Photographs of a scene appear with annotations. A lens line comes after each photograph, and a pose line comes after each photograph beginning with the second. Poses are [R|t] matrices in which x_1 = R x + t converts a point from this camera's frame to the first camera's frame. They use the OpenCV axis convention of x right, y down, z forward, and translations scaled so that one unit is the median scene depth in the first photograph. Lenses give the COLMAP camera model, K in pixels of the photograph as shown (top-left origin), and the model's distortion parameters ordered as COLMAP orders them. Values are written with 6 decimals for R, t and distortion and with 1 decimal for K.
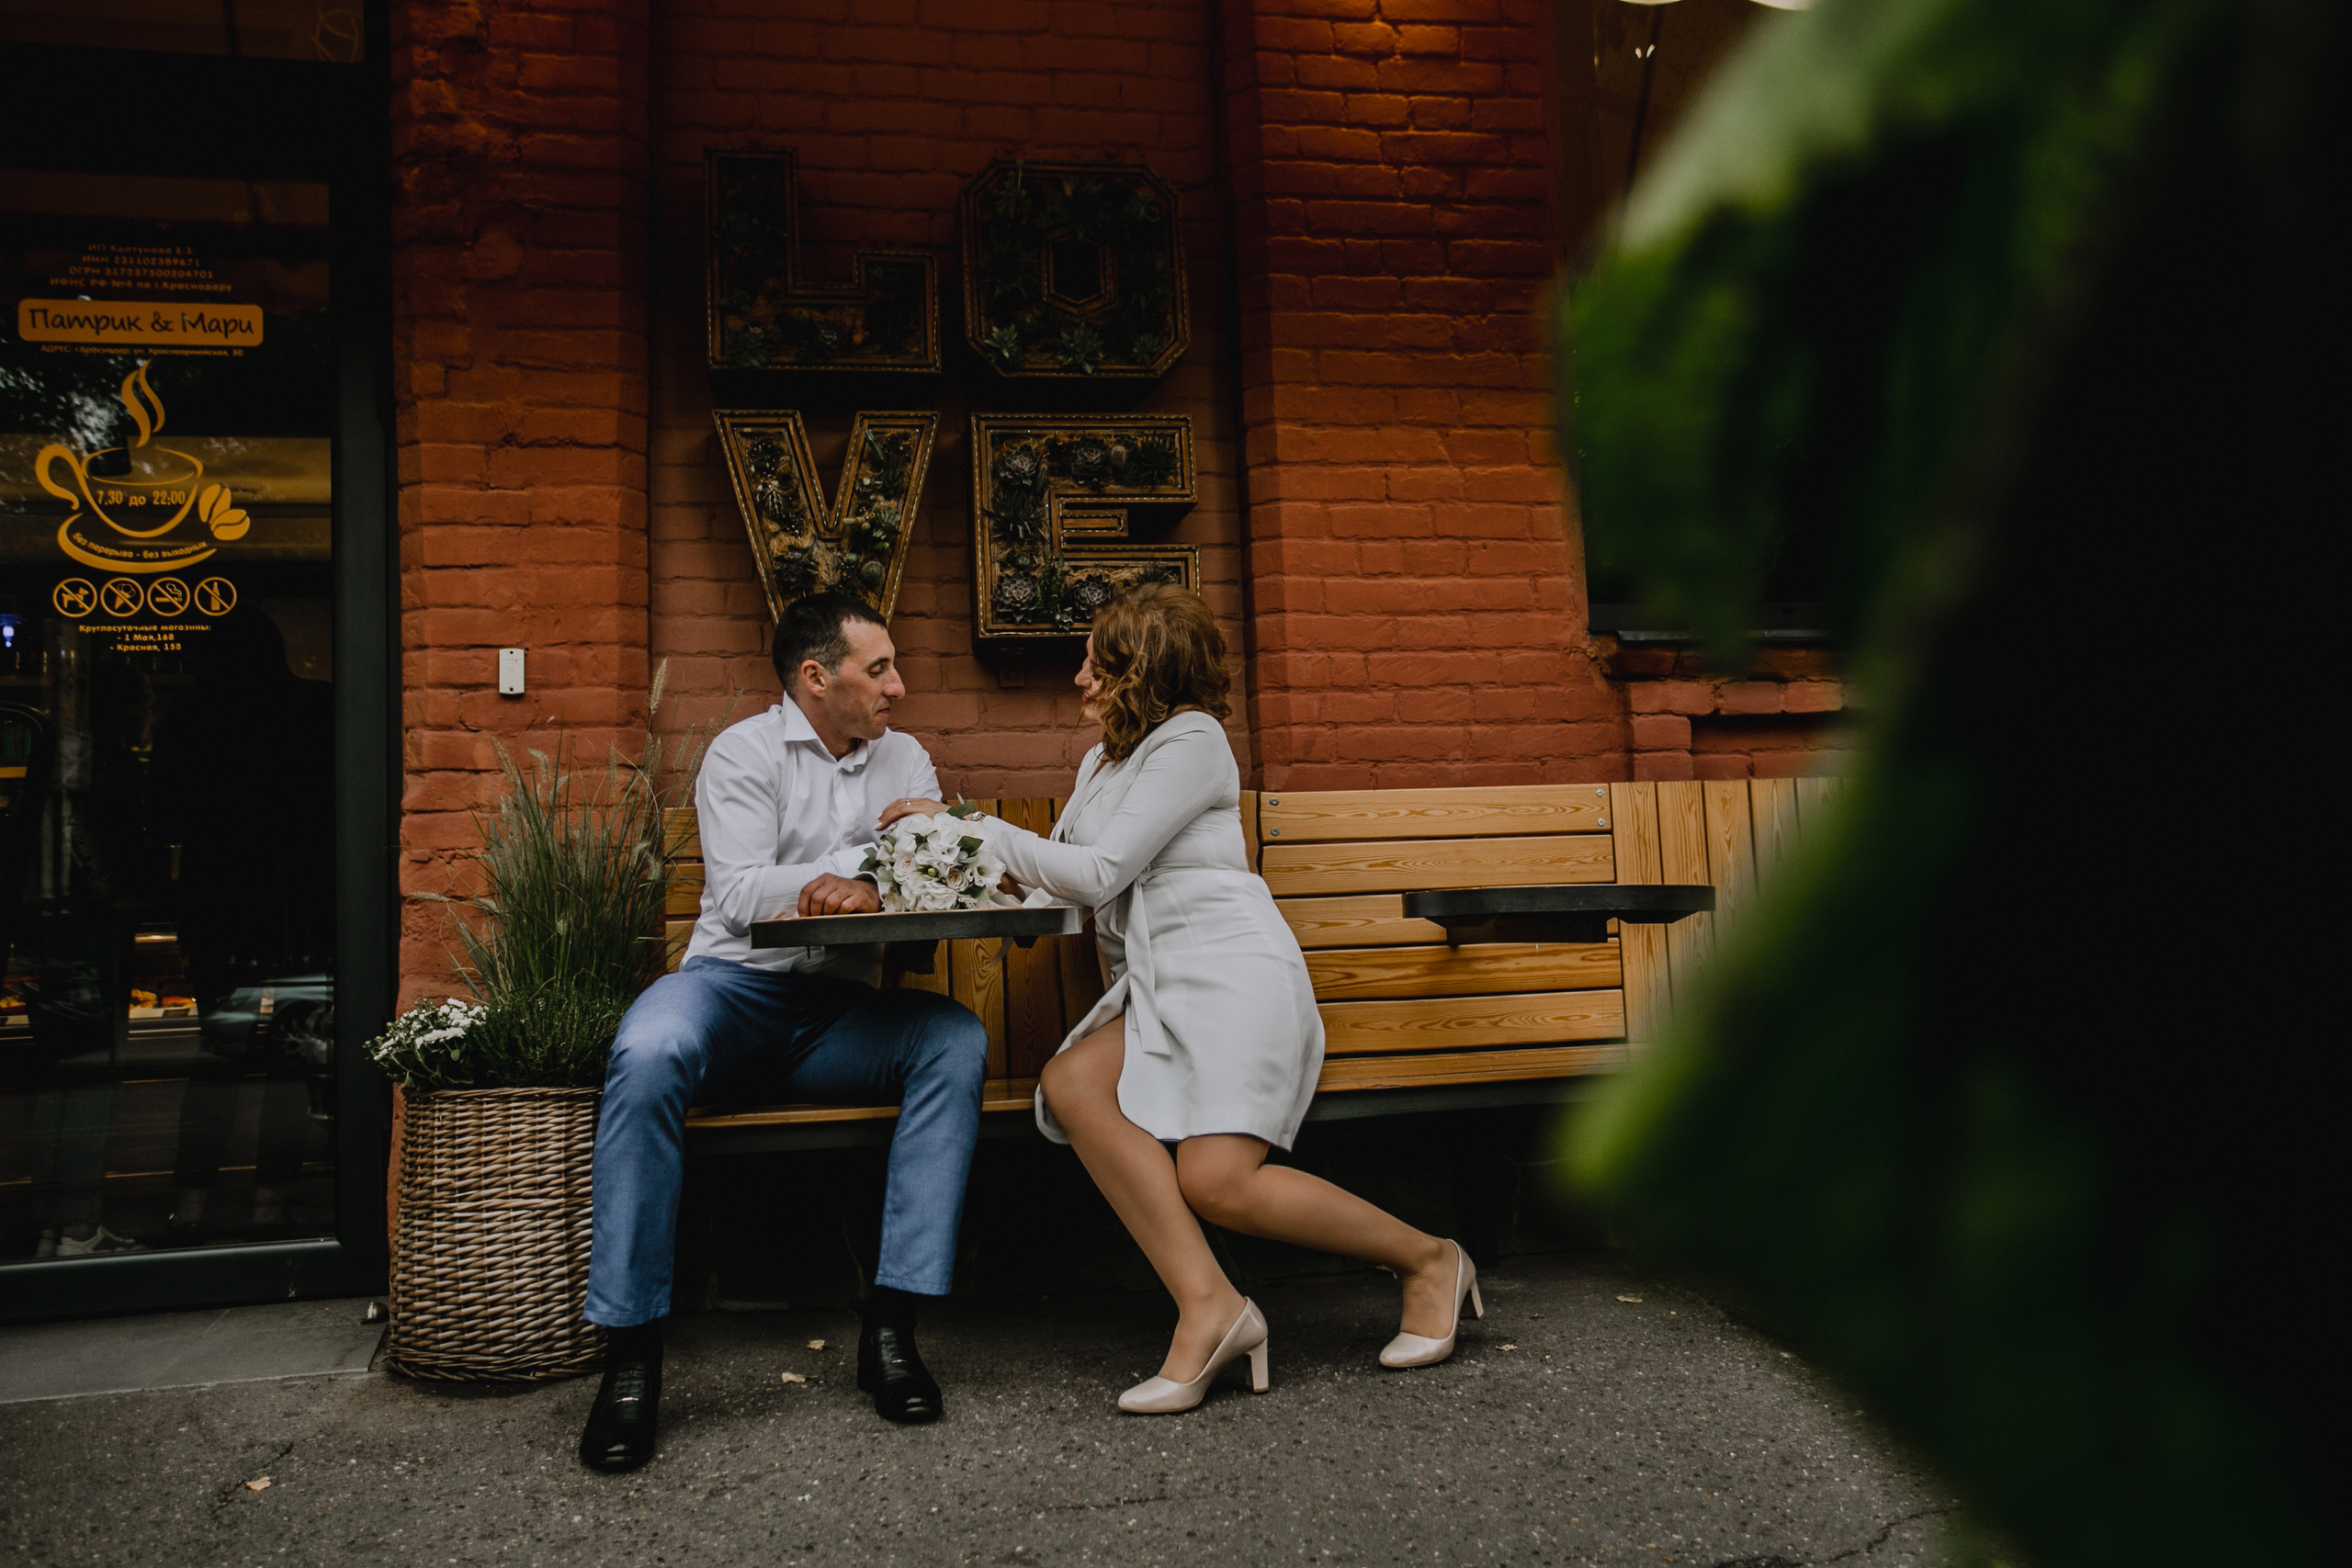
lens RADIAL K [[1885.2, 0, 1156.5], [0, 1885.2, 774.0], [0, 0, 1]] dist [-0.022103, 0.064874]
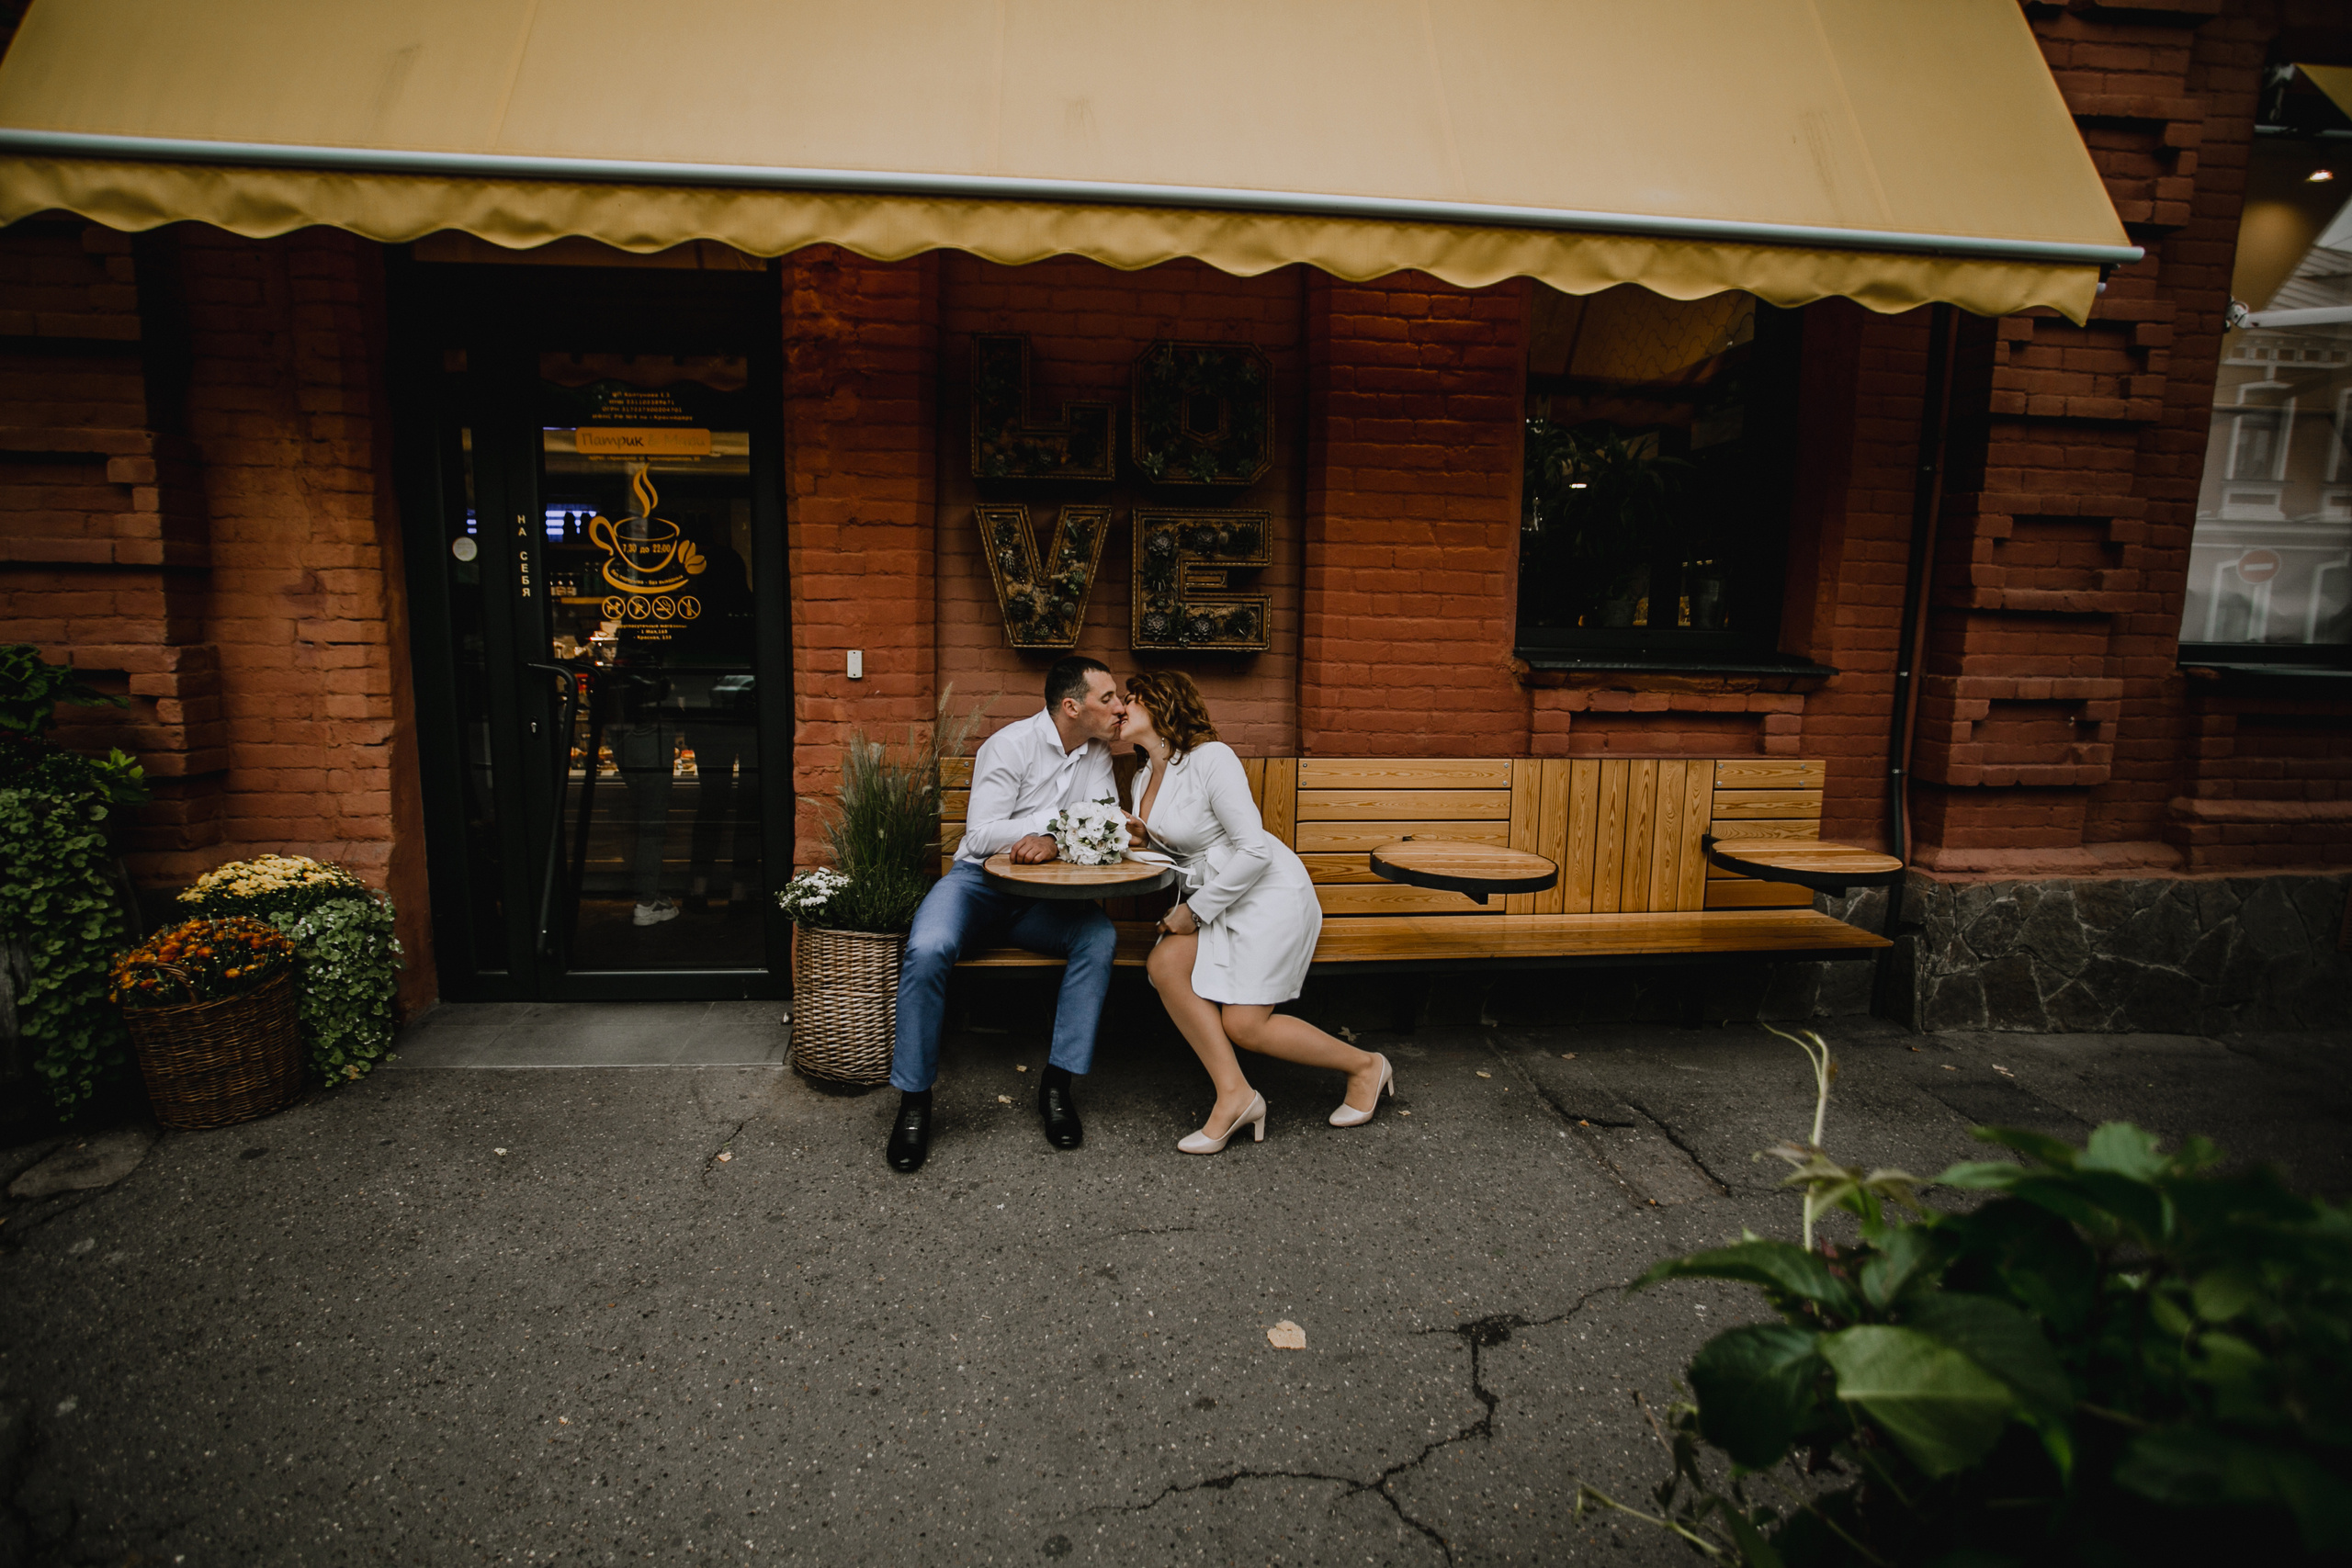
lens RADIAL K [[1144.2, 0, 1161.8], [0, 1144.2, 784.8], [0, 0, 1]] dist [-0.079419, 0.038526]
pose [[0.993838, 0.067581, -0.087862, 0.027688], [-0.046242, 0.973153, 0.225466, -0.186498], [0.100740, -0.220013, 0.970281, 0.013395]]
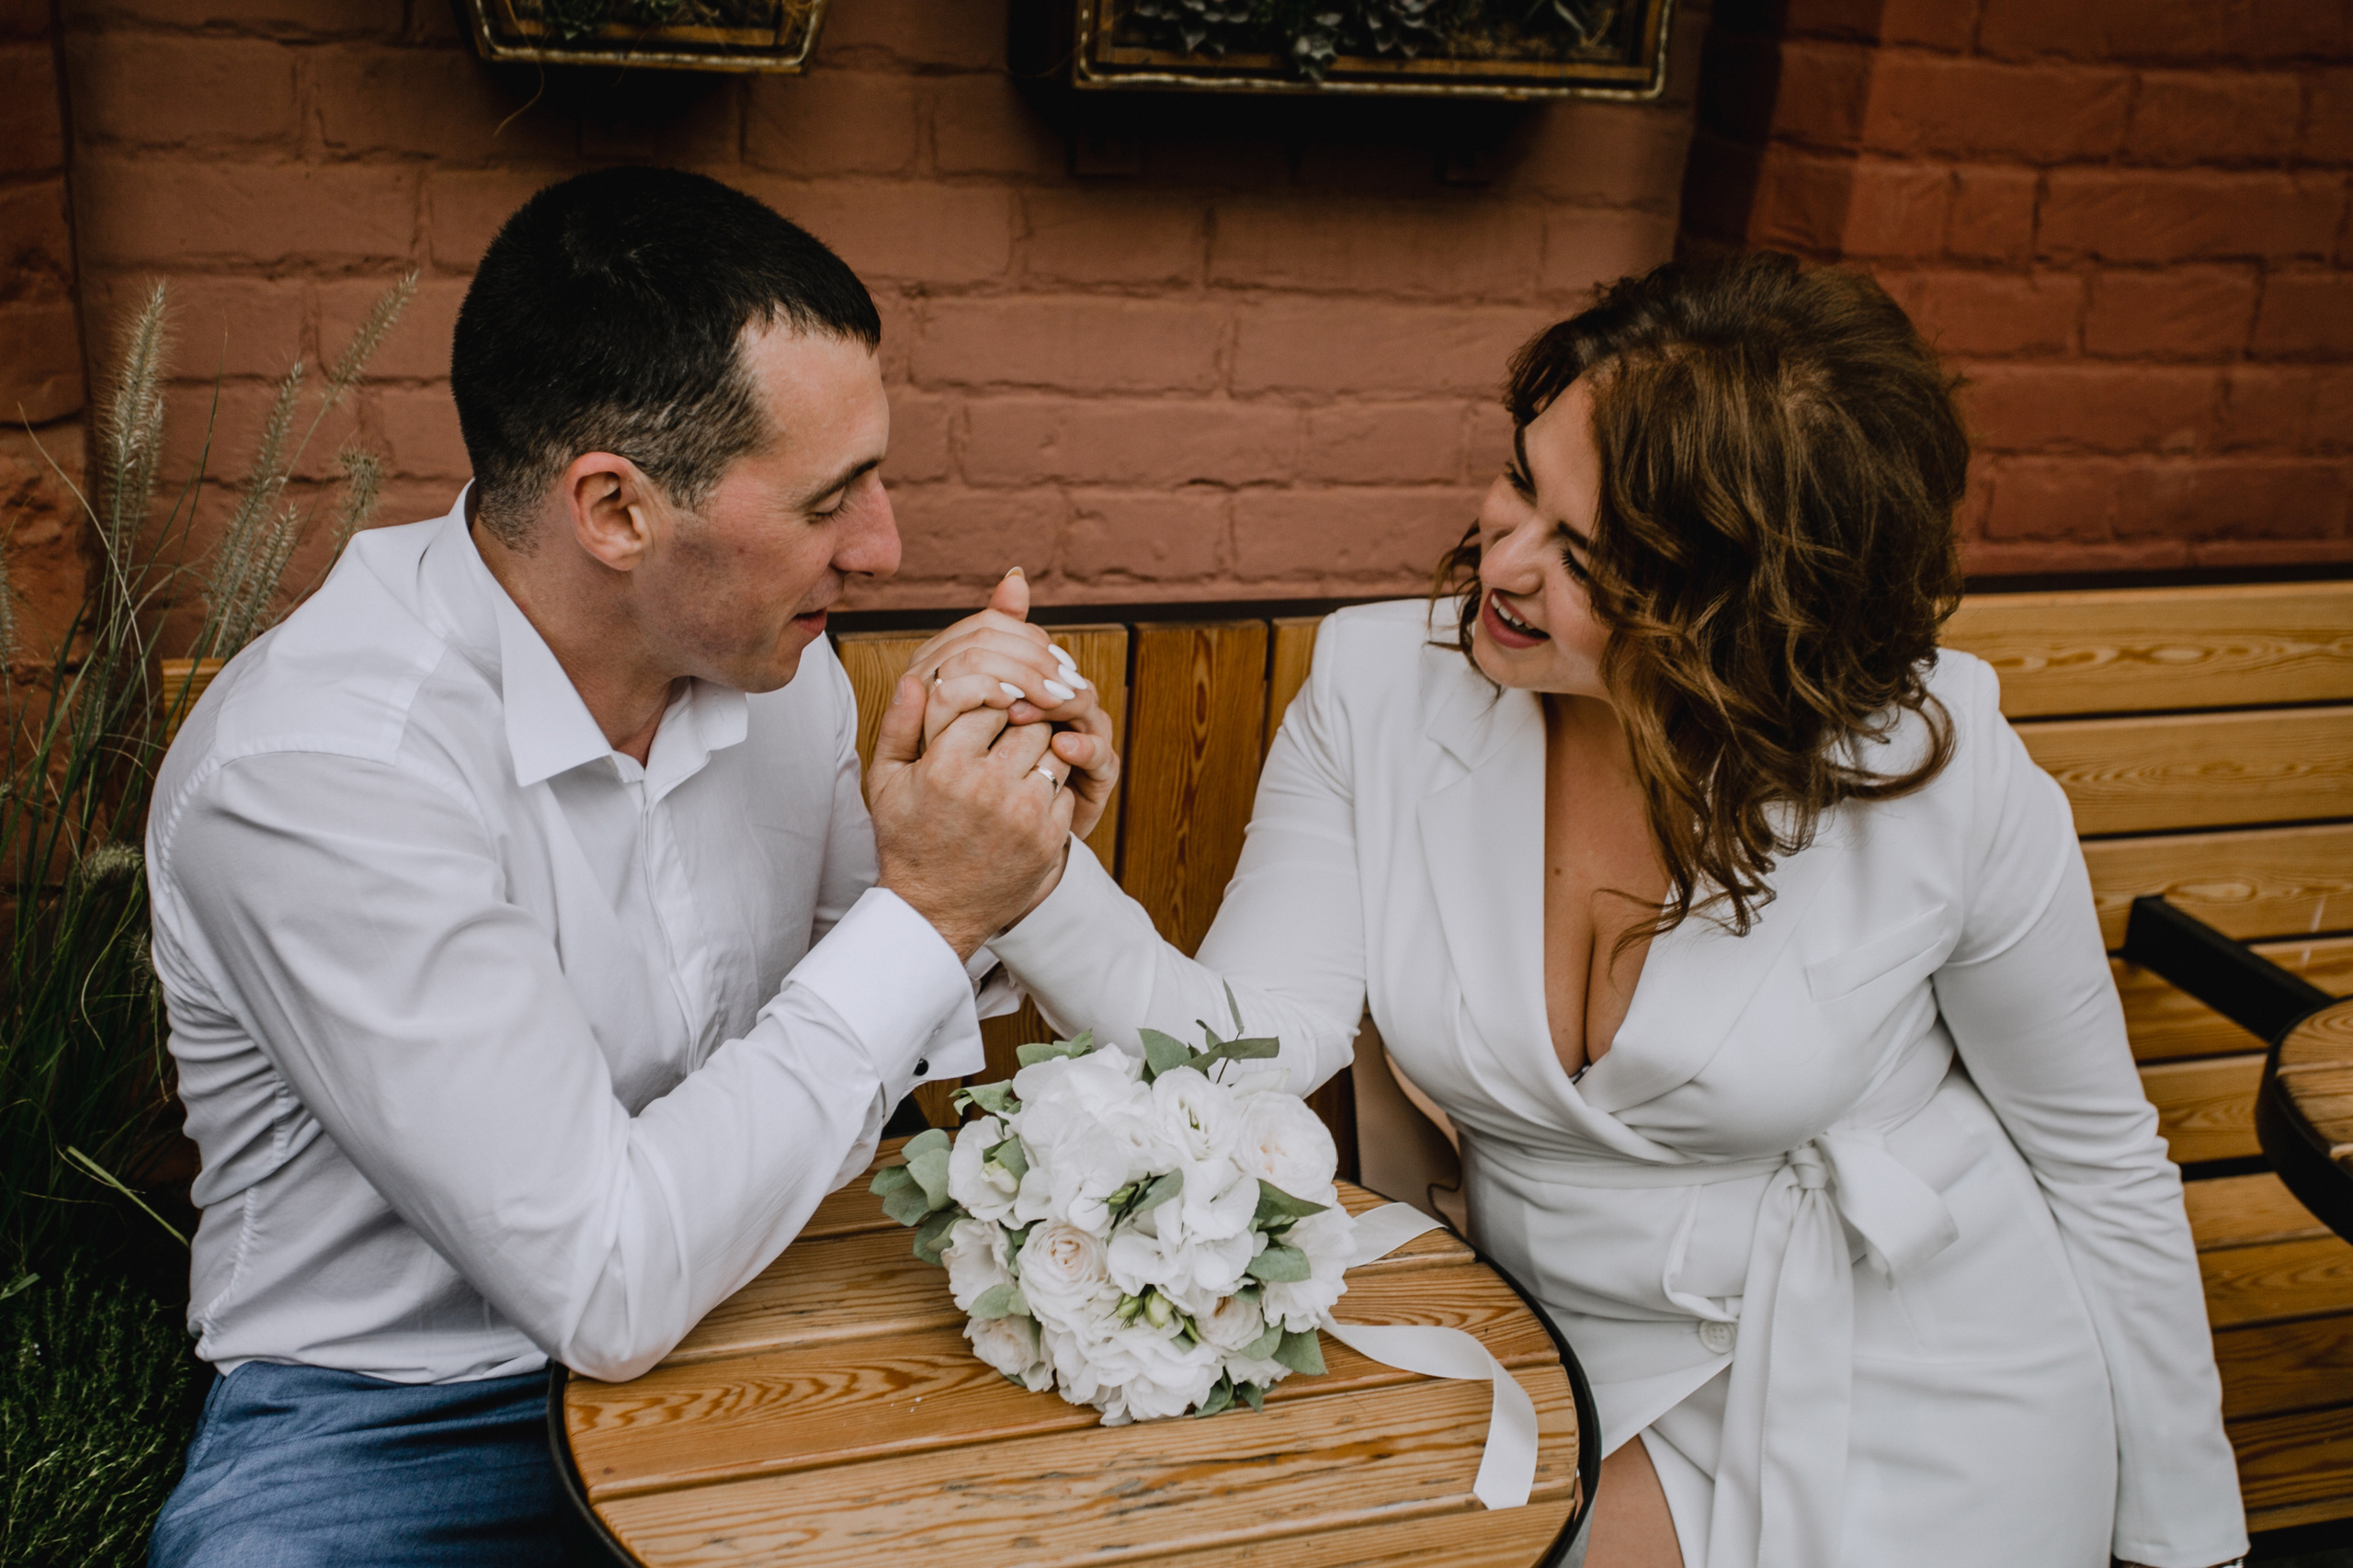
lens RADIAL K [[2625.6, 0, 1112.6], [0, 2625.6, 808.6], [0, 0, 1]] dist [0.015210, 0.113808]
pose [[0.986853, 0.052049, 0.153008, -0.156120], [-0.112227, 0.901943, 0.417017, -0.157428], [-0.116299, -0.428706, 0.895927, 0.522618]]
